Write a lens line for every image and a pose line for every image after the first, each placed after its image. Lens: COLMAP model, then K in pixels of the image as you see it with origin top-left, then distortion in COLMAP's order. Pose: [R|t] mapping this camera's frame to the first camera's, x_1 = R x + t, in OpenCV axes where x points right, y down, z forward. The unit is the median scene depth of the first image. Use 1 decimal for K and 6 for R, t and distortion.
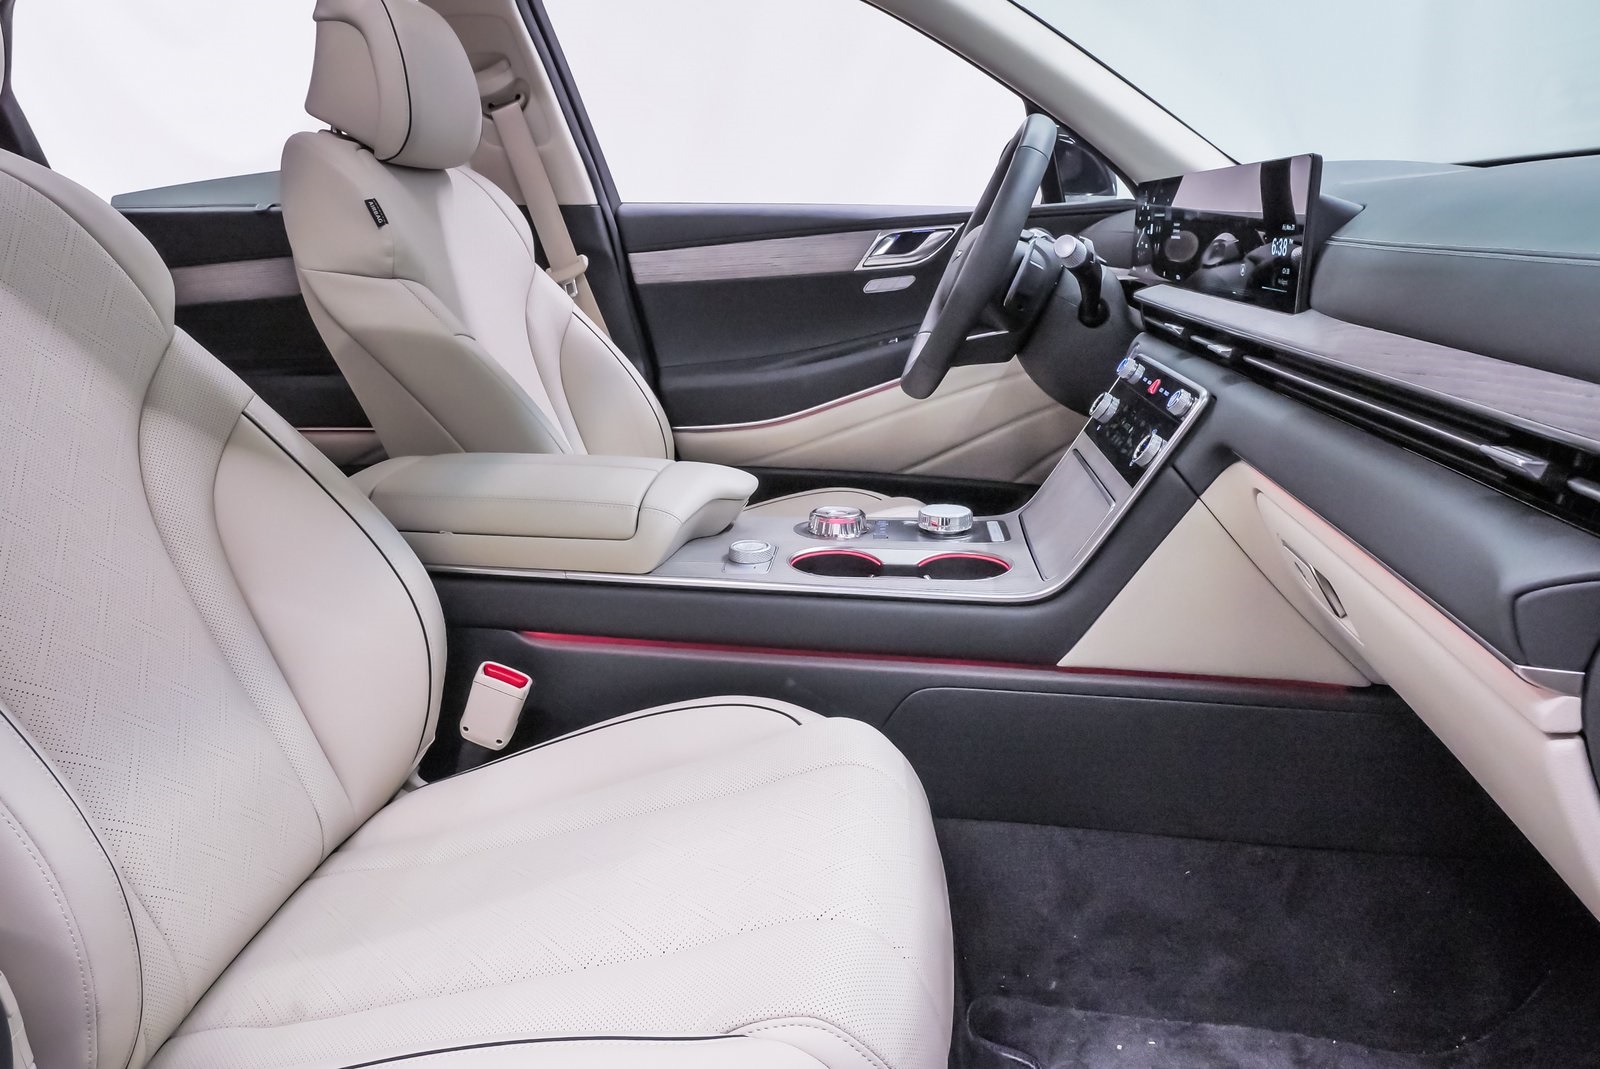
lens RADIAL K [[1163.7, 0, 796.5], [0, 1163.7, 534.9], [0, 0, 1]] dist [-0.043263, 0.017735]
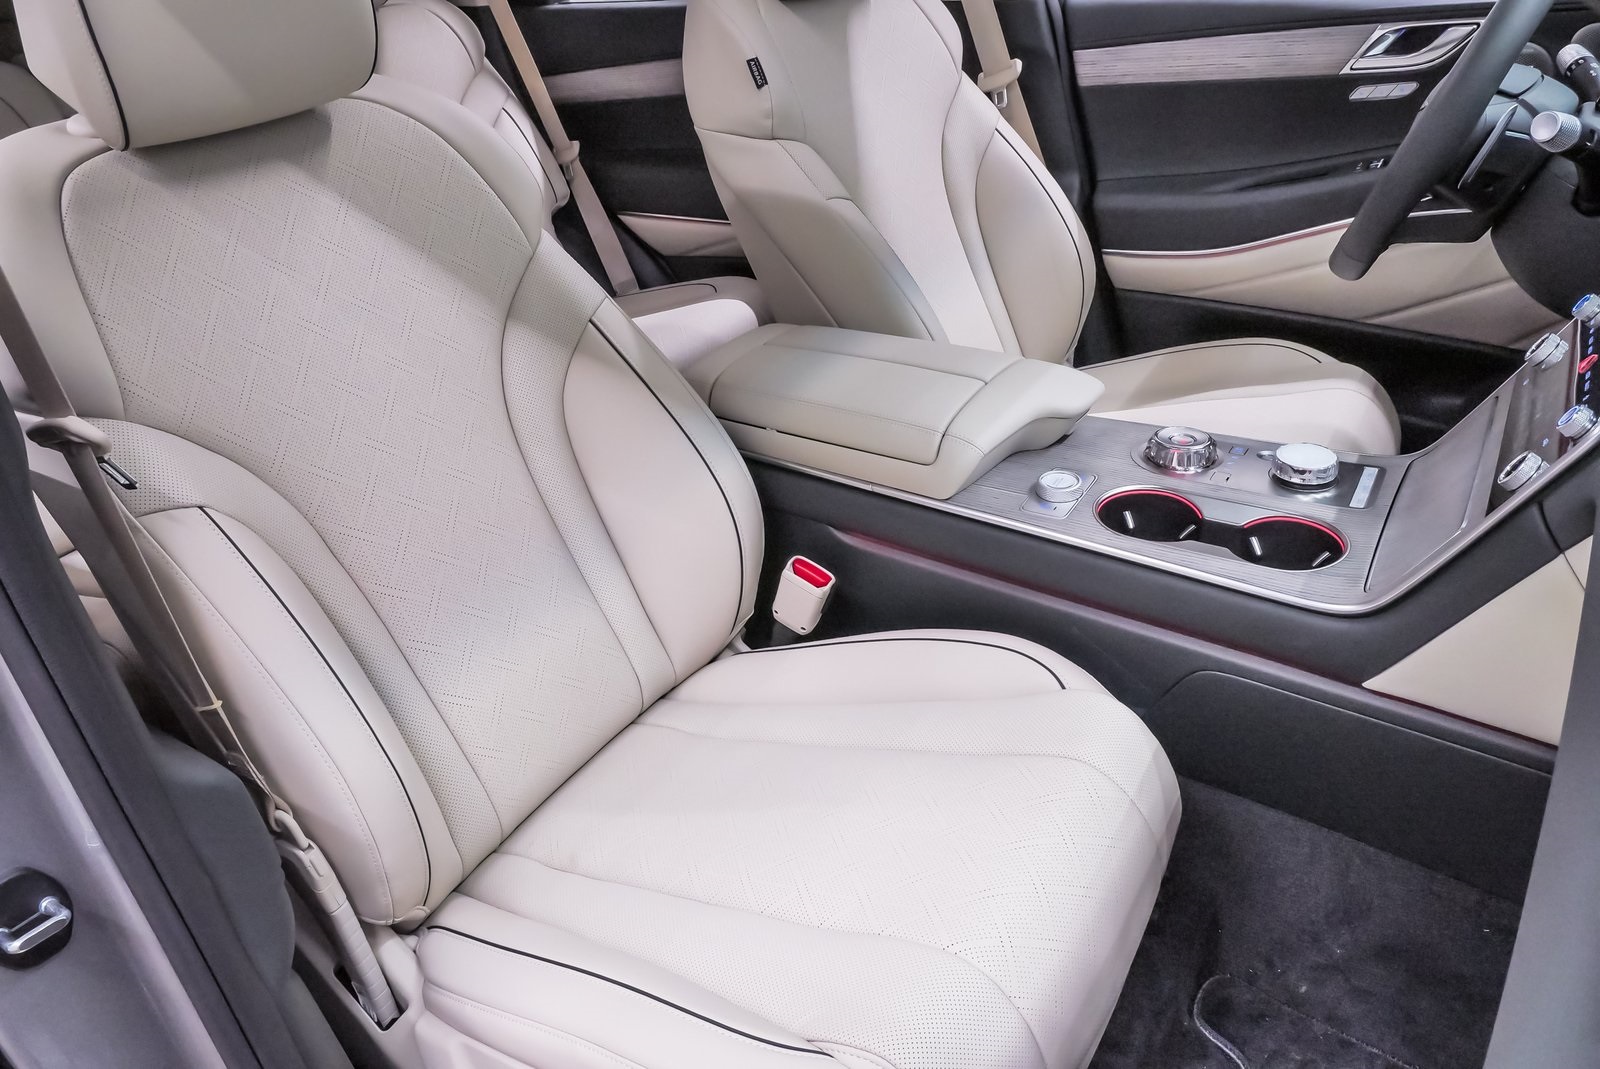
lens RADIAL K [[1163.7, 0, 797.1], [0, 1163.7, 540.2], [0, 0, 1]] dist [-0.043263, 0.017735]
pose [[0.890129, 0.168843, -0.423275, 0.182648], [-0.048098, 0.958450, 0.281176, -0.204360], [0.453163, -0.229924, 0.861265, 0.075290]]
